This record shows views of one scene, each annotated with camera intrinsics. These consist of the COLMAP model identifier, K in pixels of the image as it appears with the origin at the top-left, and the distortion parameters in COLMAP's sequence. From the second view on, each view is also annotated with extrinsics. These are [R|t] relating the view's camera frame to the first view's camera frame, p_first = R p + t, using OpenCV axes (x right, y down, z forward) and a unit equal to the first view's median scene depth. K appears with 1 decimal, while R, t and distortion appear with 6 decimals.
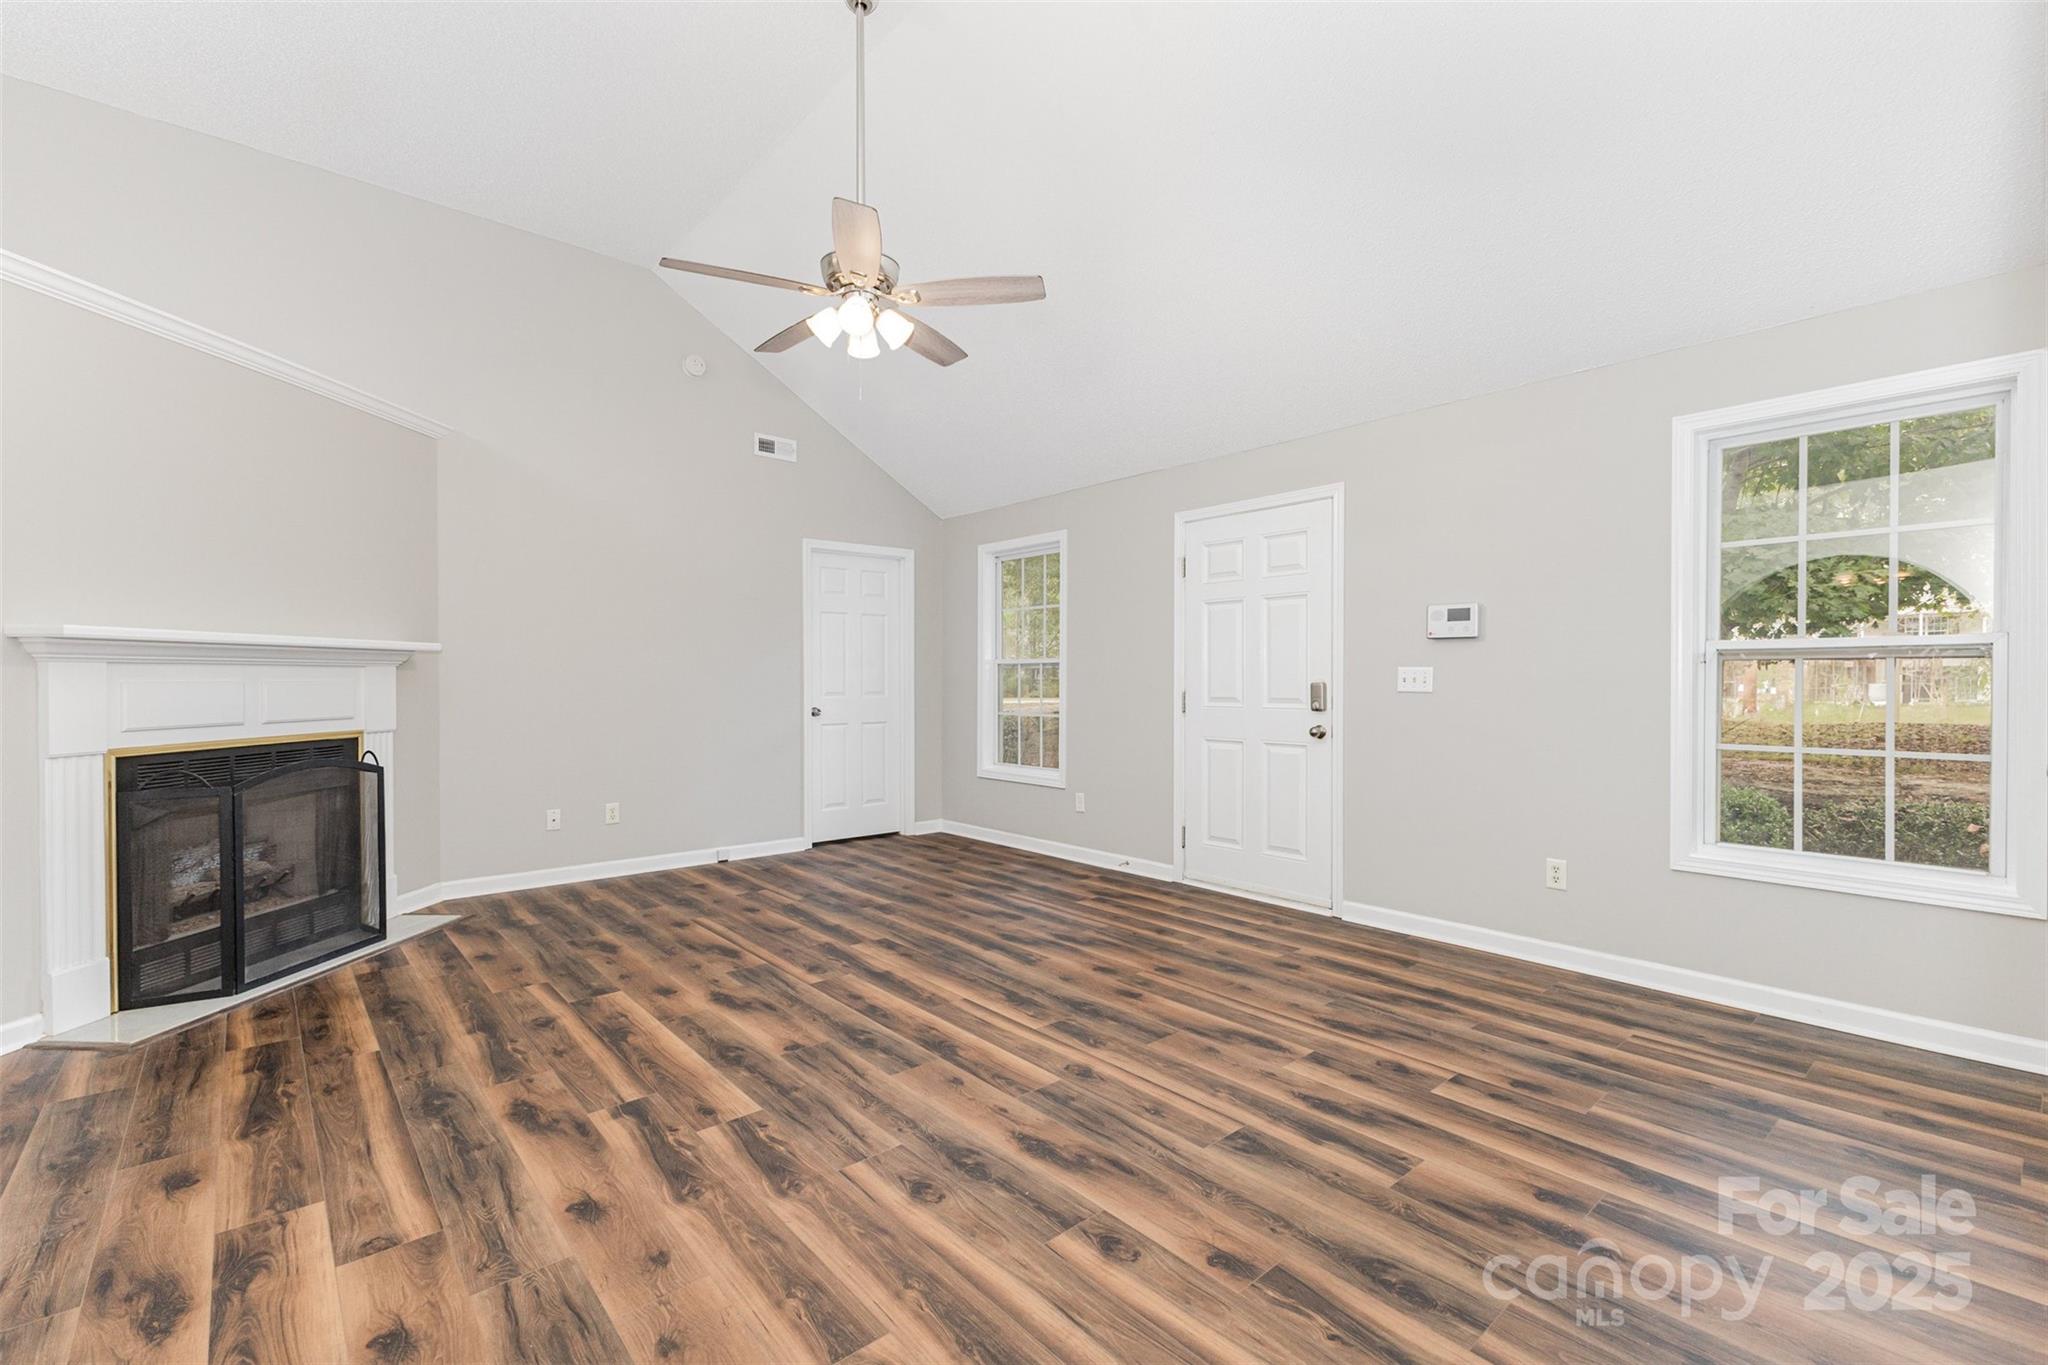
lens RADIAL K [[874.2, 0, 1031.9], [0, 874.2, 677.1], [0, 0, 1]] dist [0.003848, -0.000531]
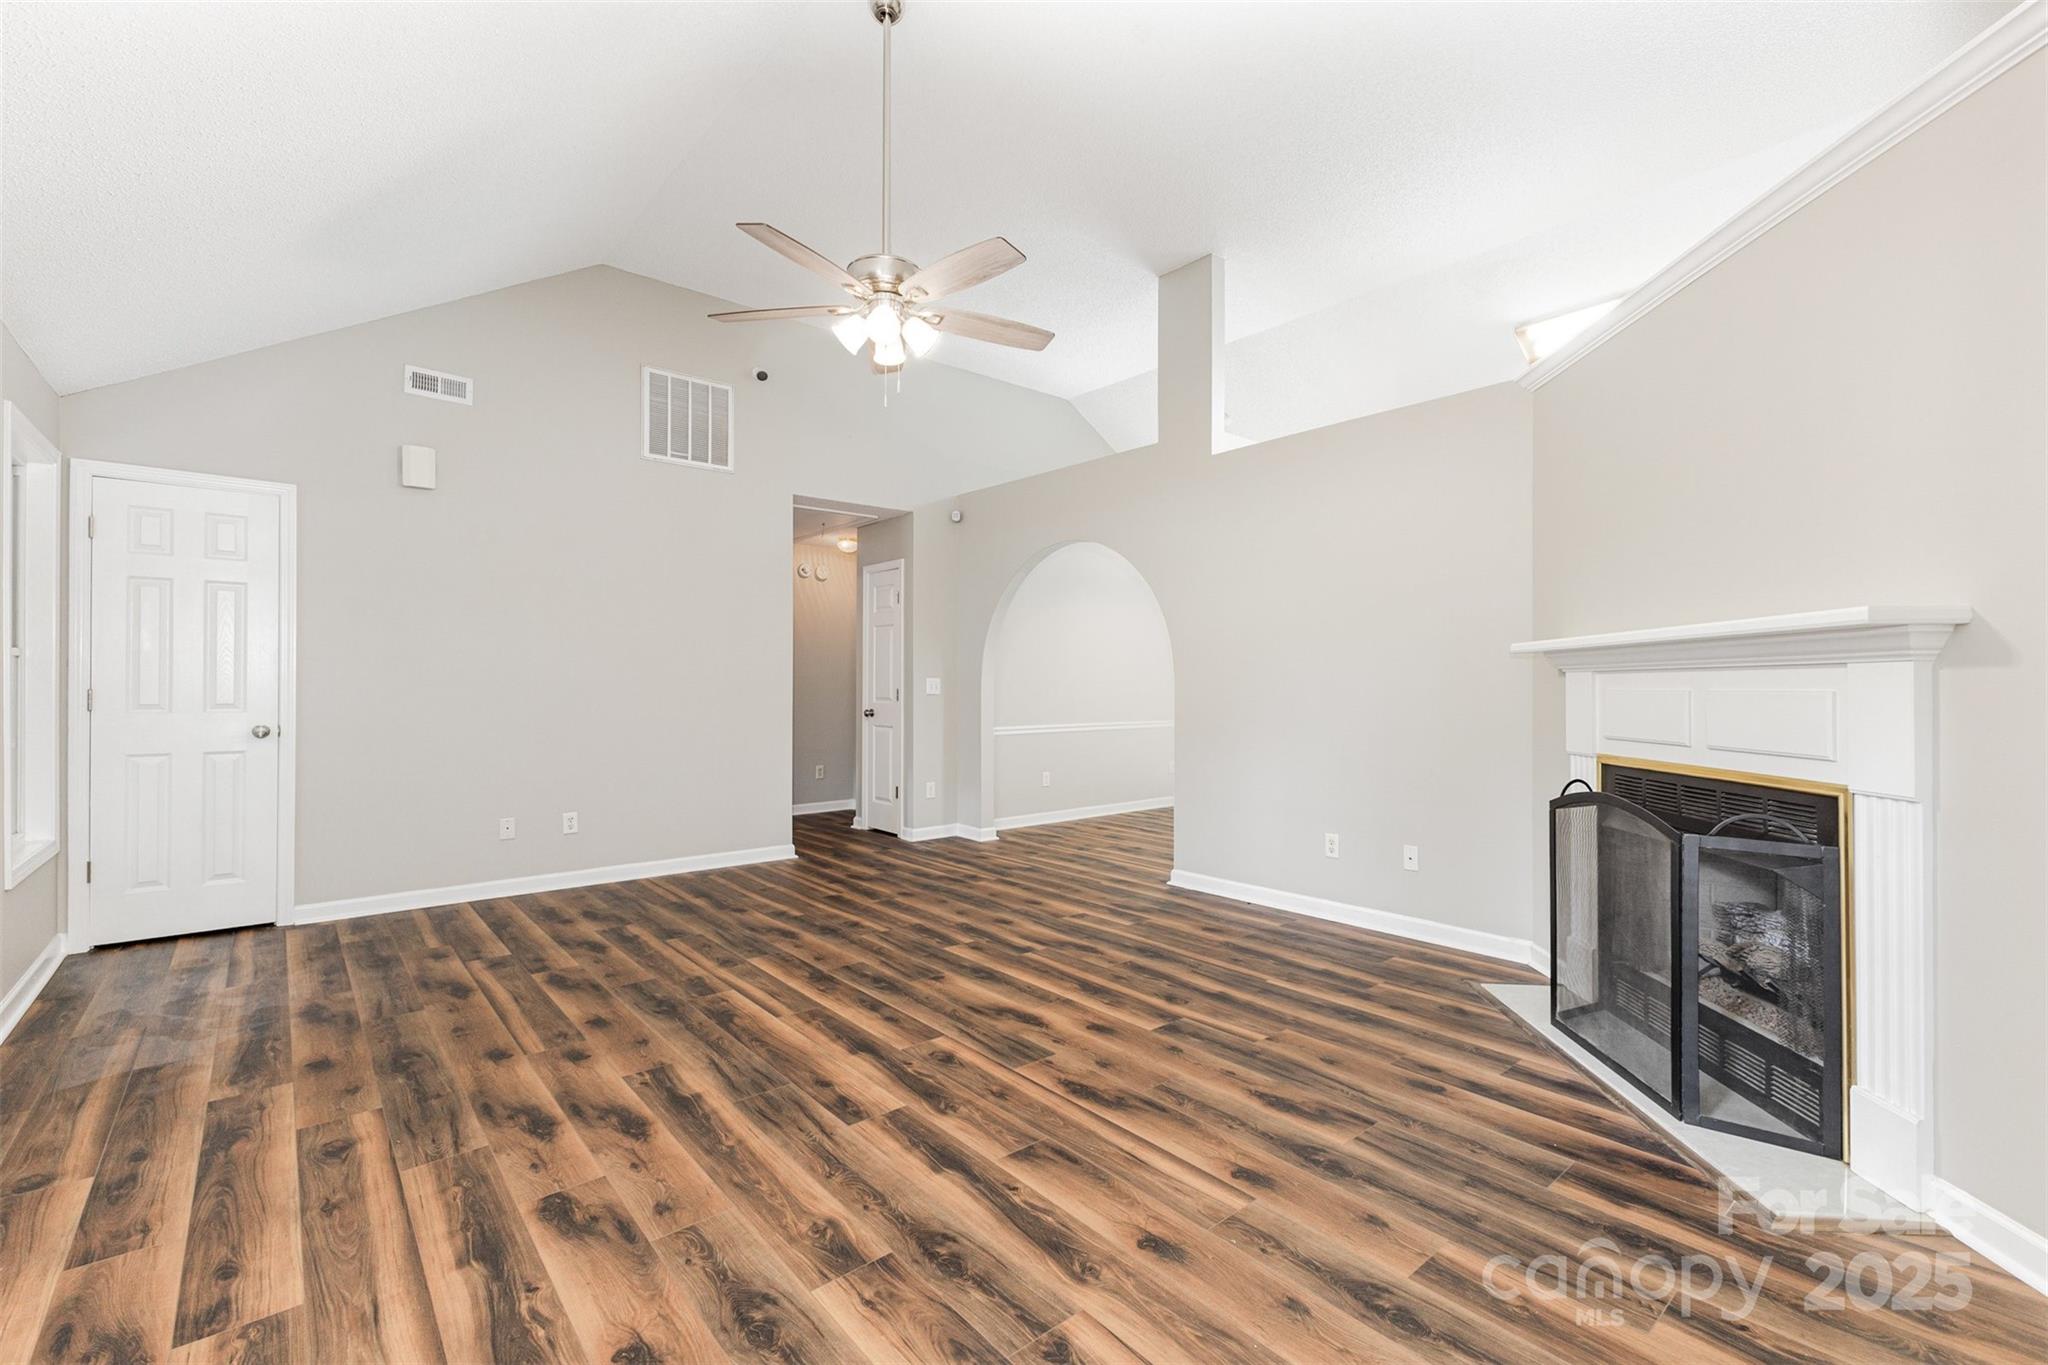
lens RADIAL K [[874.2, 0, 1031.9], [0, 874.2, 677.1], [0, 0, 1]] dist [0.003848, -0.000531]
pose [[-0.999907, -0.001695, 0.013566, -0.385839], [-0.001854, 0.999930, -0.011693, 0.004619], [-0.013545, -0.011717, -0.999840, 2.054035]]
